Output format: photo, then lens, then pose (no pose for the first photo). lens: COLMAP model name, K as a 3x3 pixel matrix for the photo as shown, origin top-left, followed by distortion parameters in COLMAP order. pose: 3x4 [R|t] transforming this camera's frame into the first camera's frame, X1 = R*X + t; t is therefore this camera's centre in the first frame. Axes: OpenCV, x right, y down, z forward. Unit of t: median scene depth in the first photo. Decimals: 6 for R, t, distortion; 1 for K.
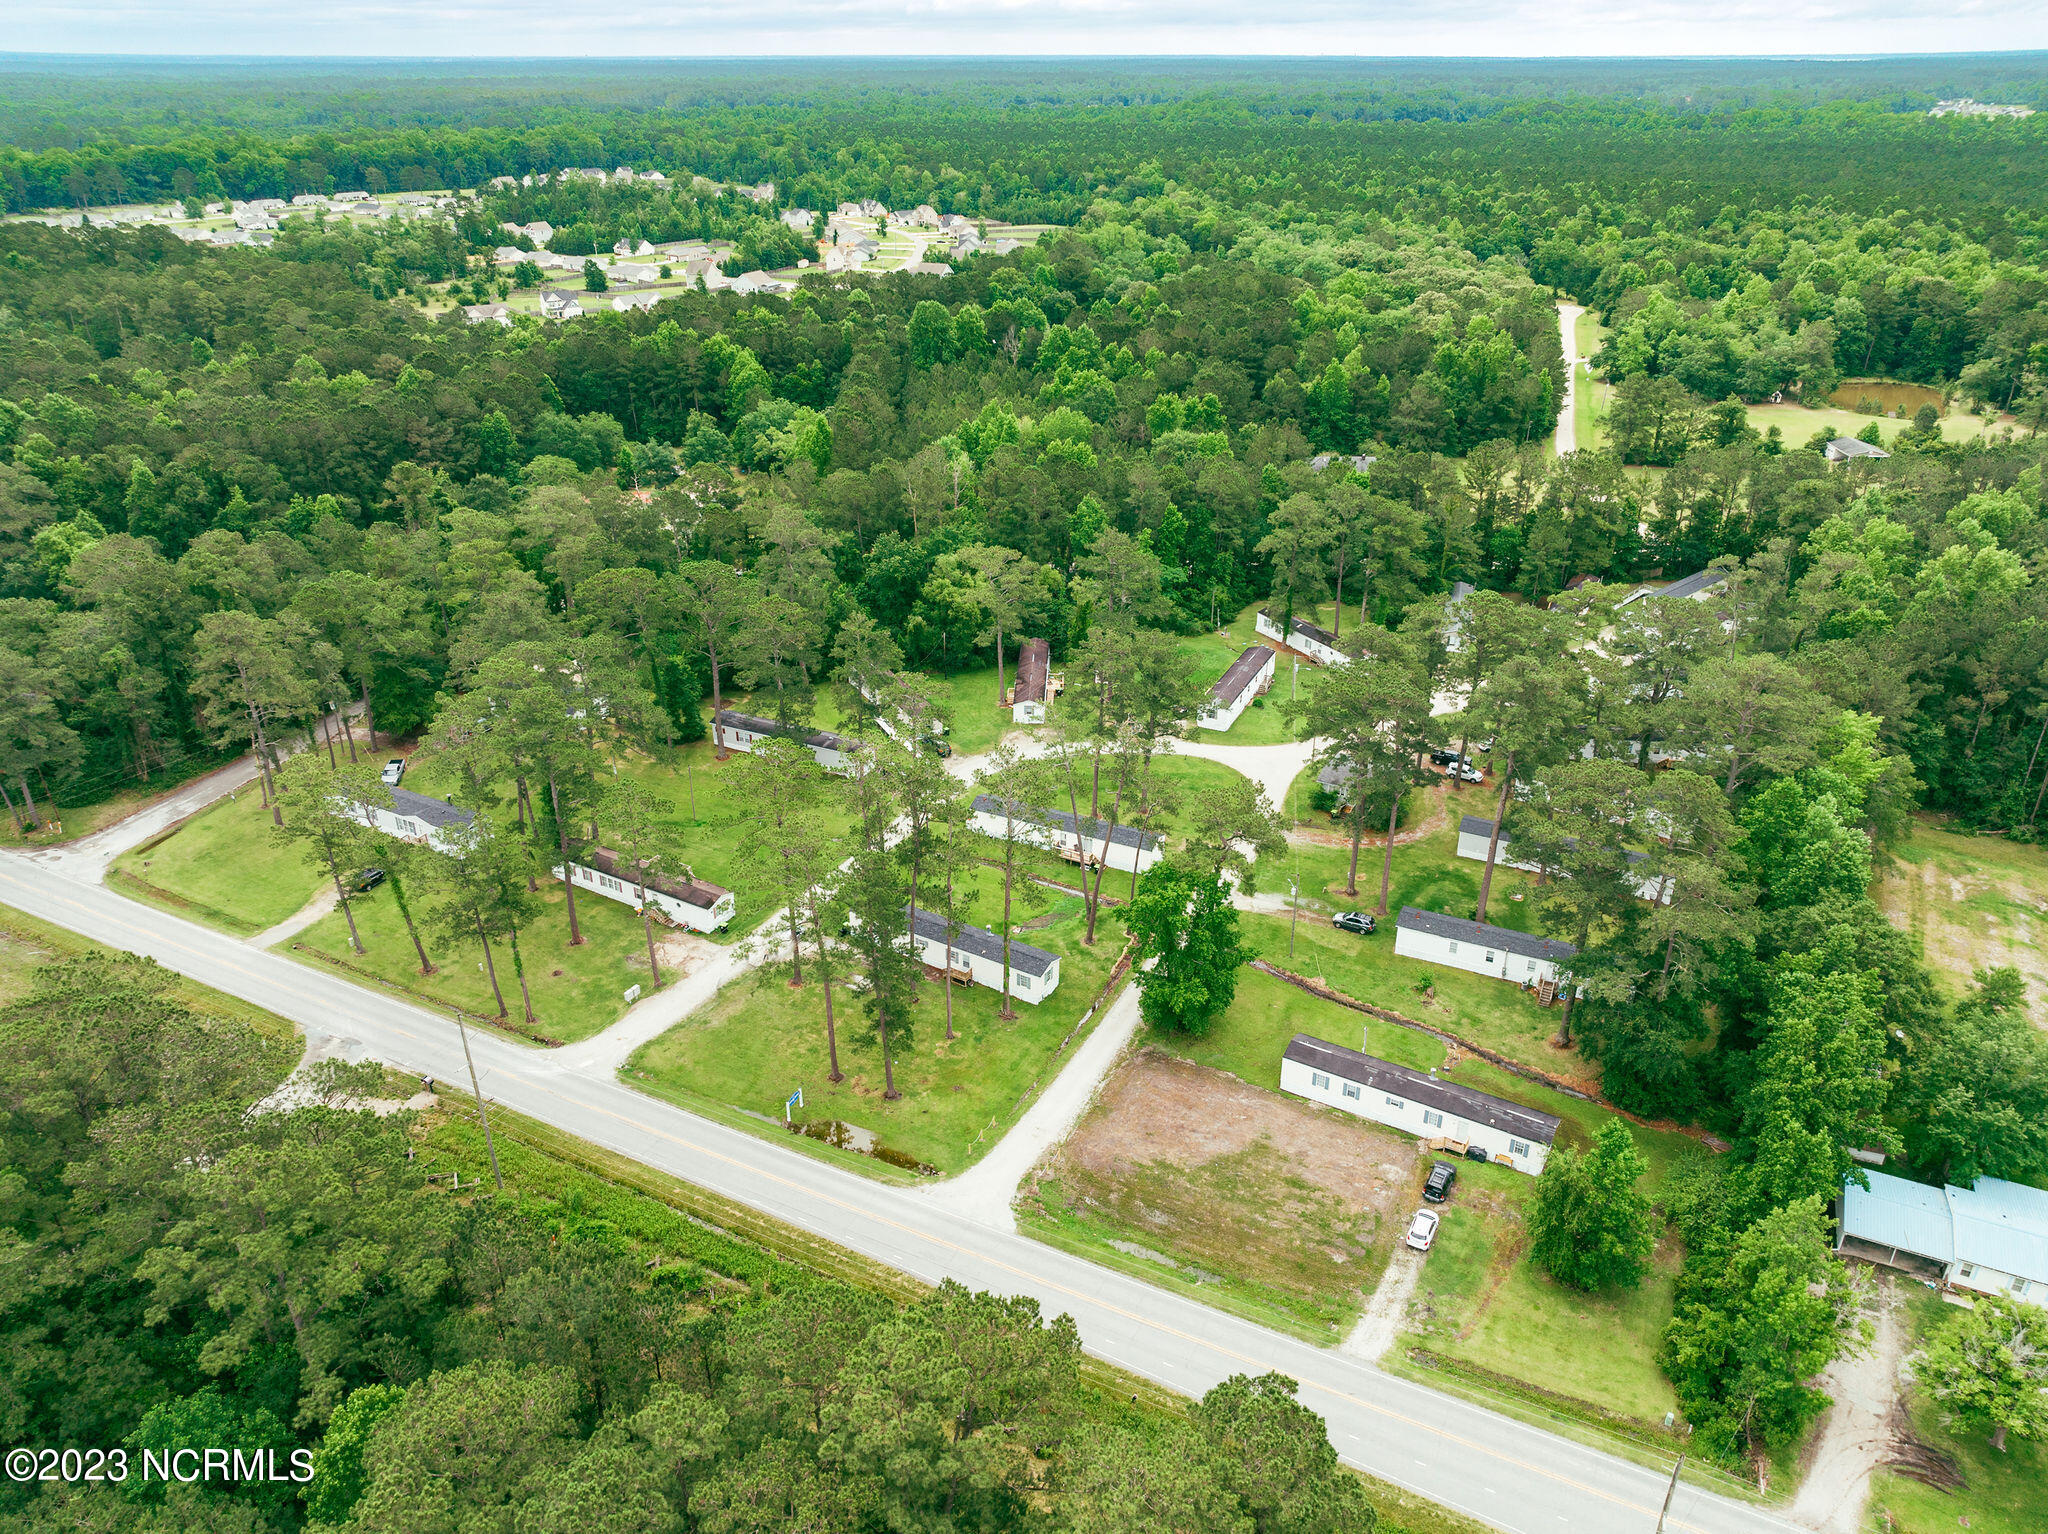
lens RADIAL K [[1425.0, 0, 1016.8], [0, 1425.0, 767.4], [0, 0, 1]] dist [-0.016546, 0.024944]
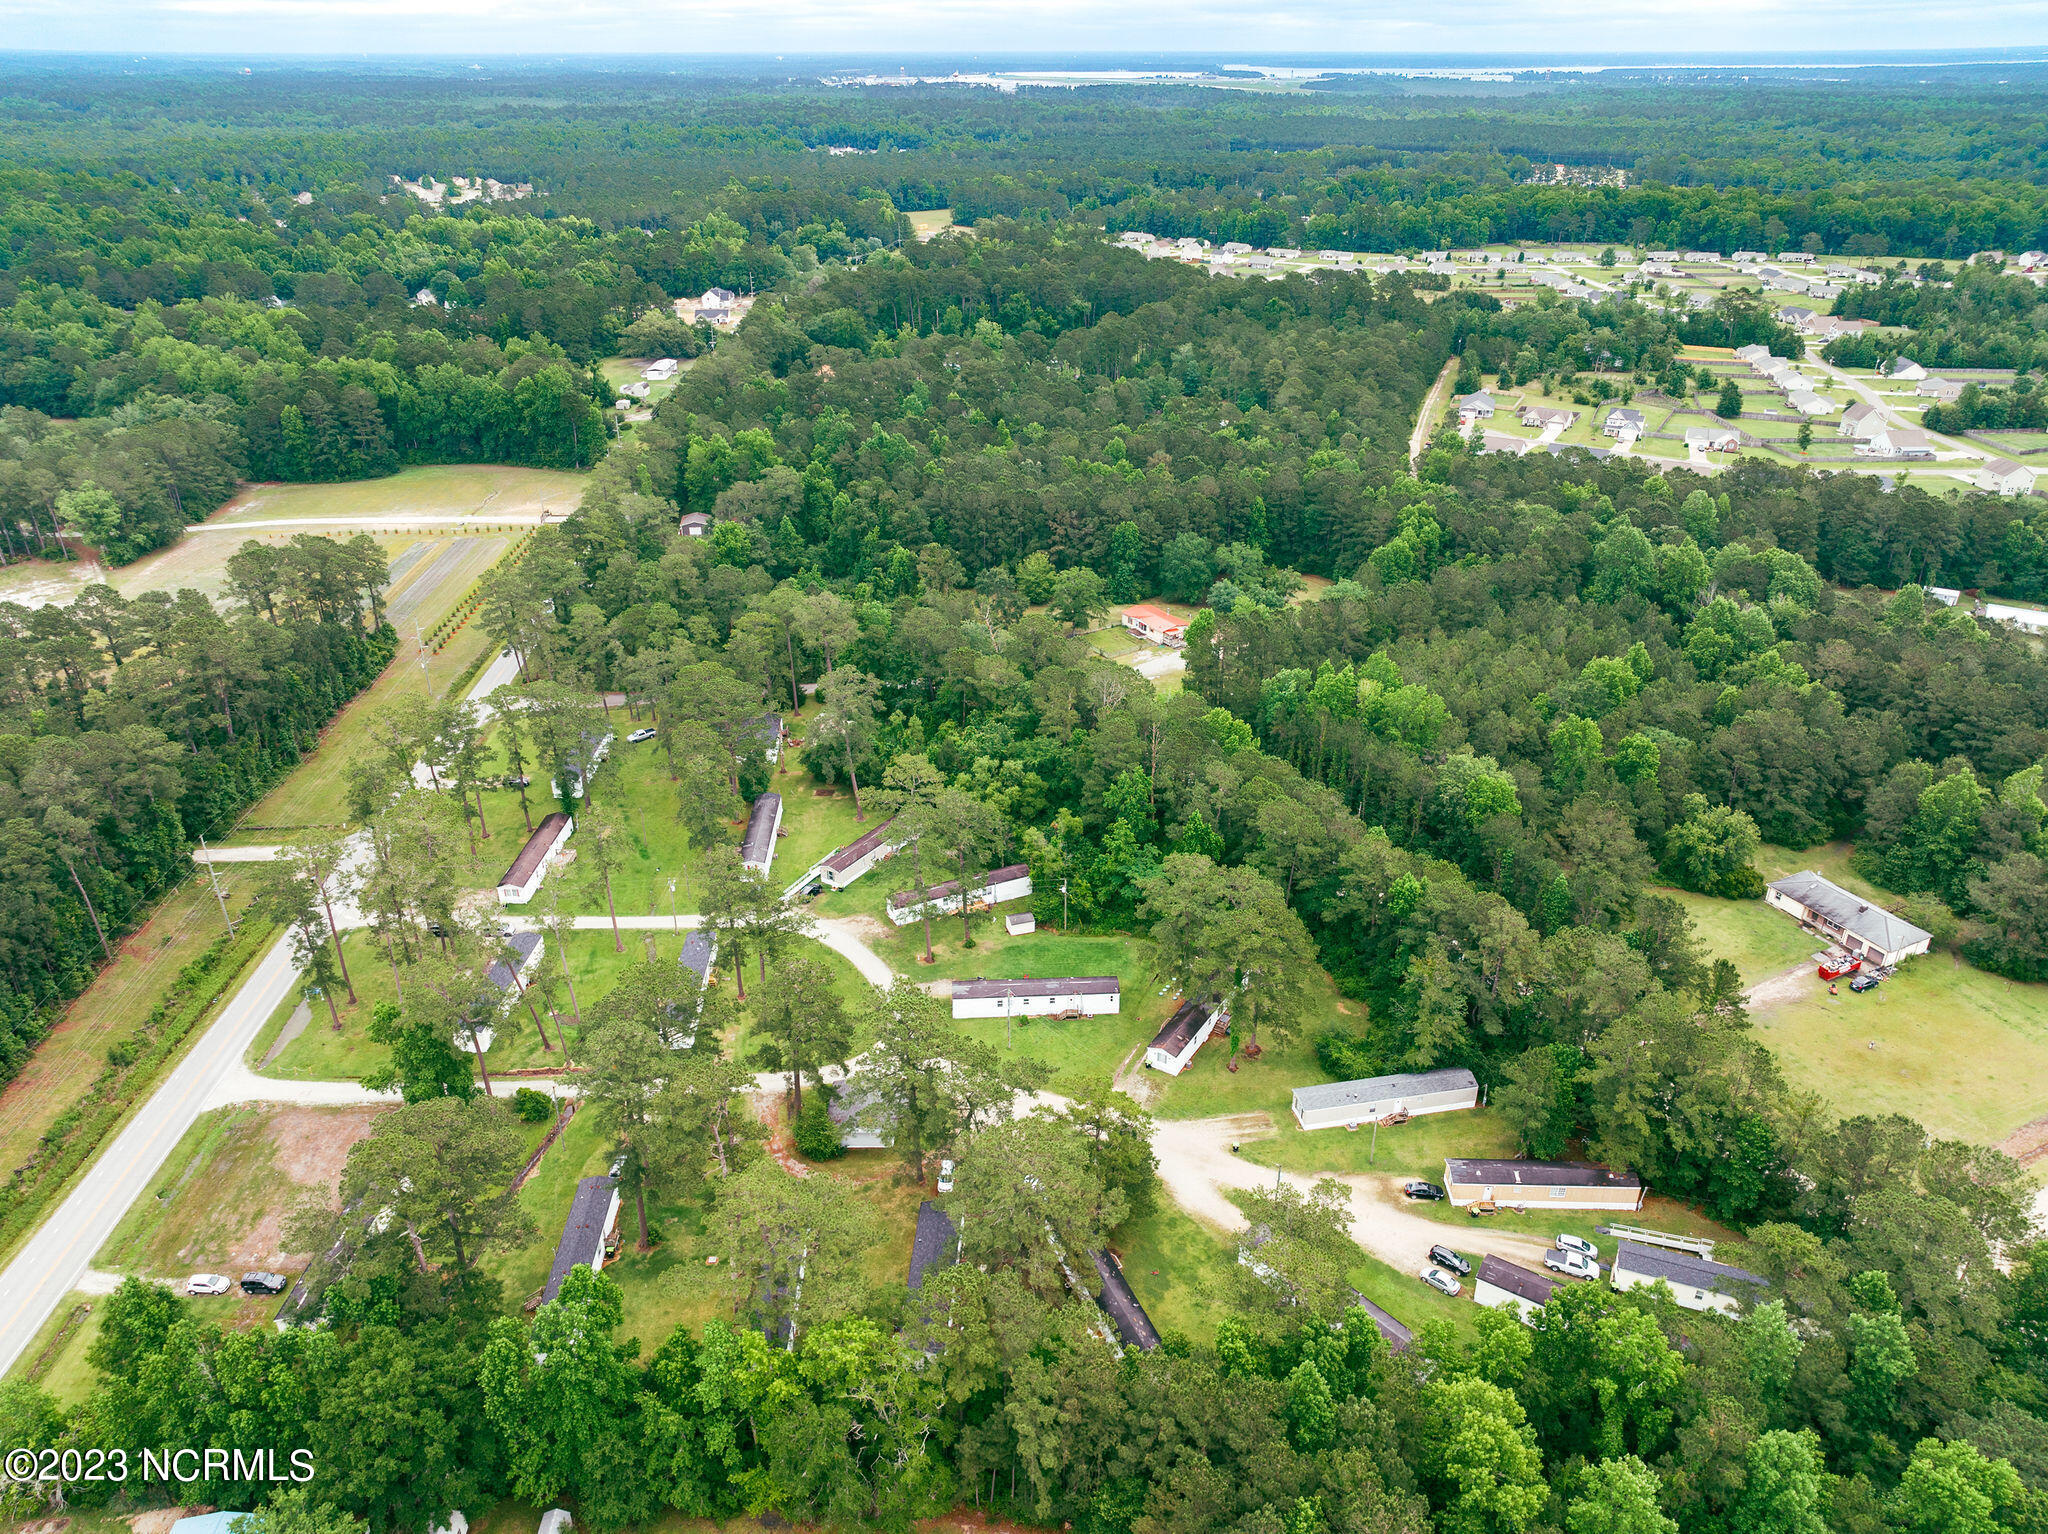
lens RADIAL K [[1425.0, 0, 1033.5], [0, 1425.0, 762.7], [0, 0, 1]] dist [-0.016546, 0.024944]
pose [[0.480591, 0.394459, -0.783221, 1.249971], [-0.396022, 0.894490, 0.207495, -0.587017], [0.782431, 0.210452, 0.586098, 0.582057]]
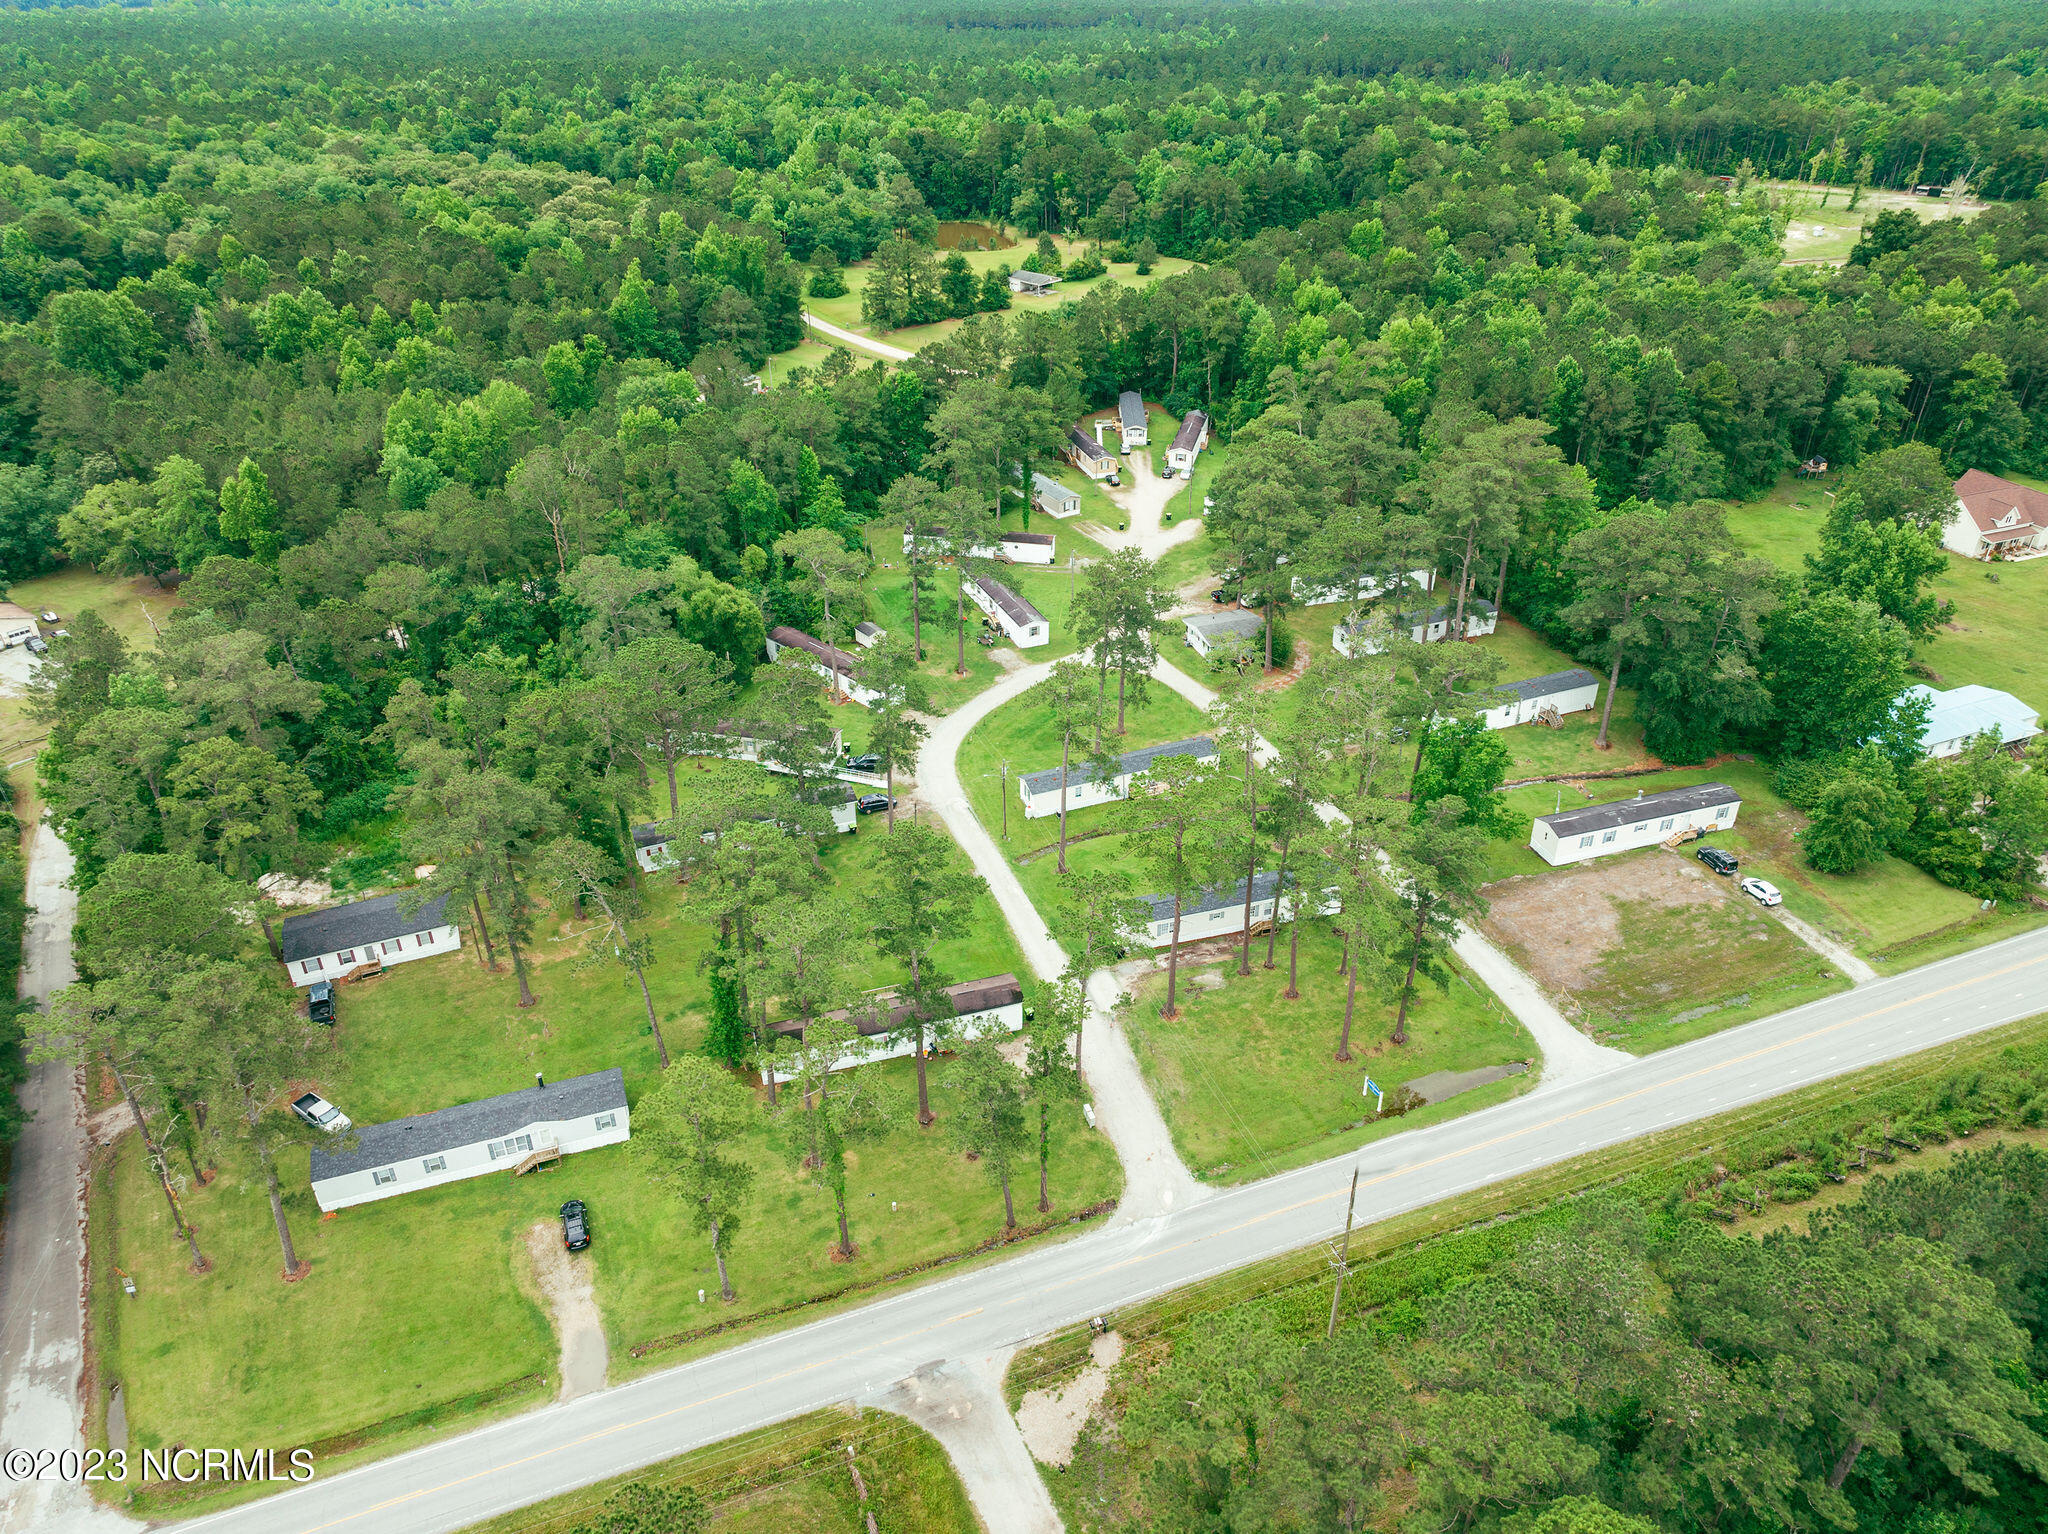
lens RADIAL K [[1425.0, 0, 1026.8], [0, 1425.0, 776.0], [0, 0, 1]] dist [-0.016546, 0.024944]
pose [[0.661553, -0.380760, 0.646041, -0.755225], [0.341587, 0.919945, 0.192403, -0.193964], [-0.667582, 0.093394, 0.738655, 0.396304]]
